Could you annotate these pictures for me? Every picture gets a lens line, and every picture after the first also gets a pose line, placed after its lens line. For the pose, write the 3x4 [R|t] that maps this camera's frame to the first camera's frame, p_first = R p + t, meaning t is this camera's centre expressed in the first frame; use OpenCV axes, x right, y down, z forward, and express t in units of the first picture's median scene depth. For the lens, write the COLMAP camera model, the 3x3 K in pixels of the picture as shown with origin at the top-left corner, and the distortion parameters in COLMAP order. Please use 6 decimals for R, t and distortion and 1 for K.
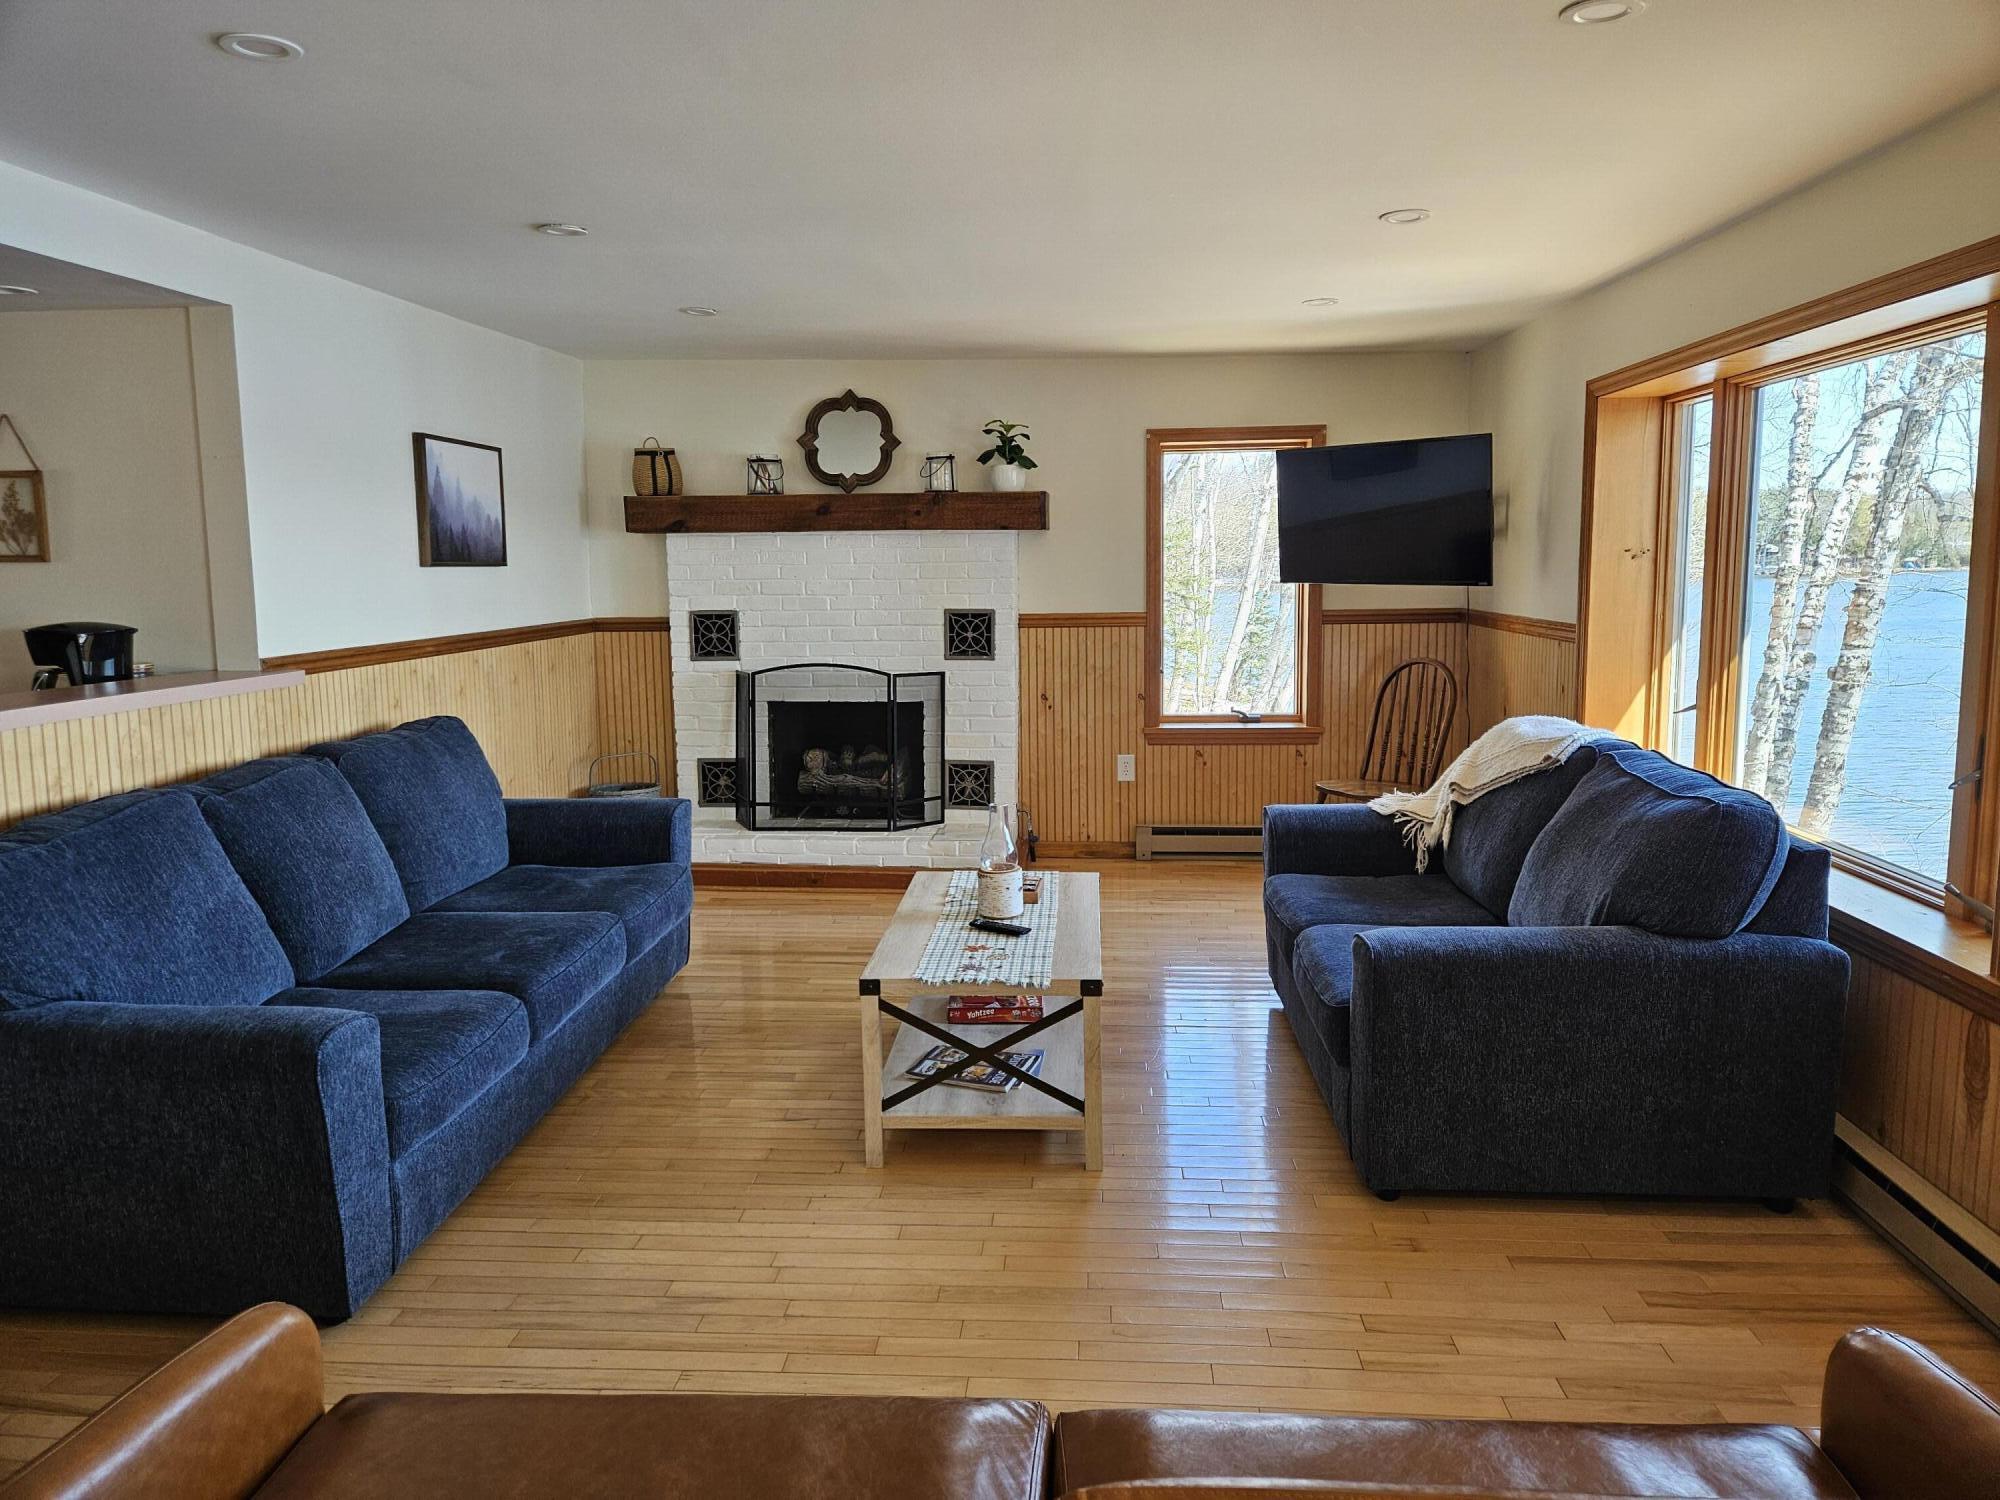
lens RADIAL K [[1347.5, 0, 1003.7], [0, 1347.5, 738.5], [0, 0, 1]] dist [-0.001287, 0.000402]
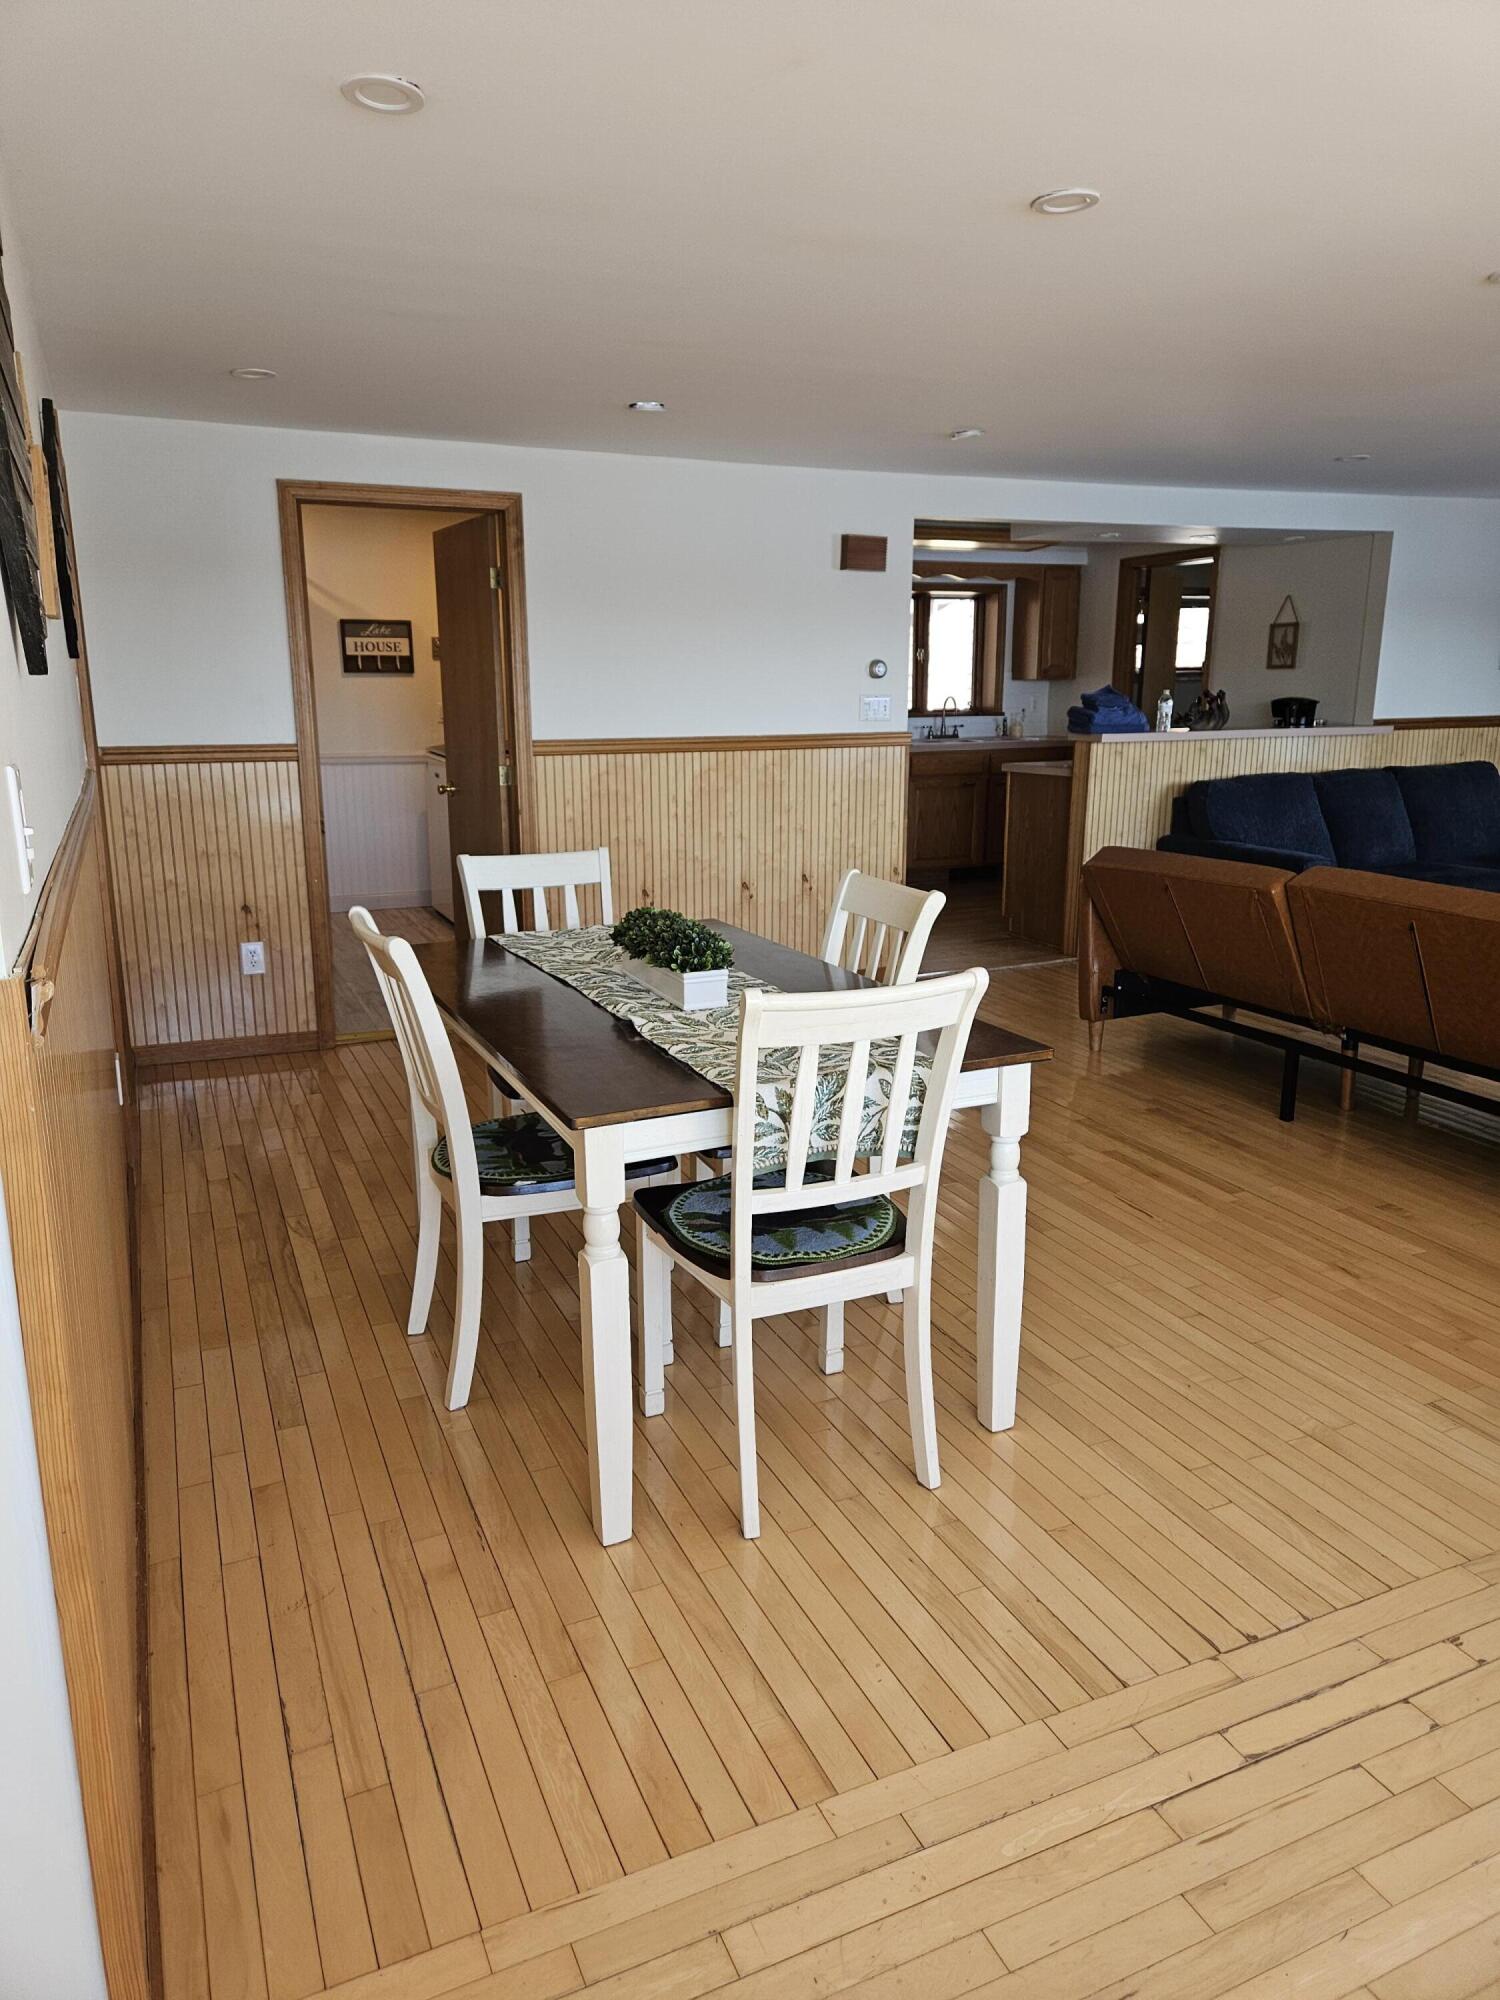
lens RADIAL K [[1347.5, 0, 752.8], [0, 1347.5, 1000.6], [0, 0, 1]] dist [-0.001287, 0.000402]
pose [[0.473866, 0.206958, -0.855932, 0.756817], [-0.114812, 0.978214, 0.172962, 0.102520], [0.873080, 0.016311, 0.487304, -0.704260]]
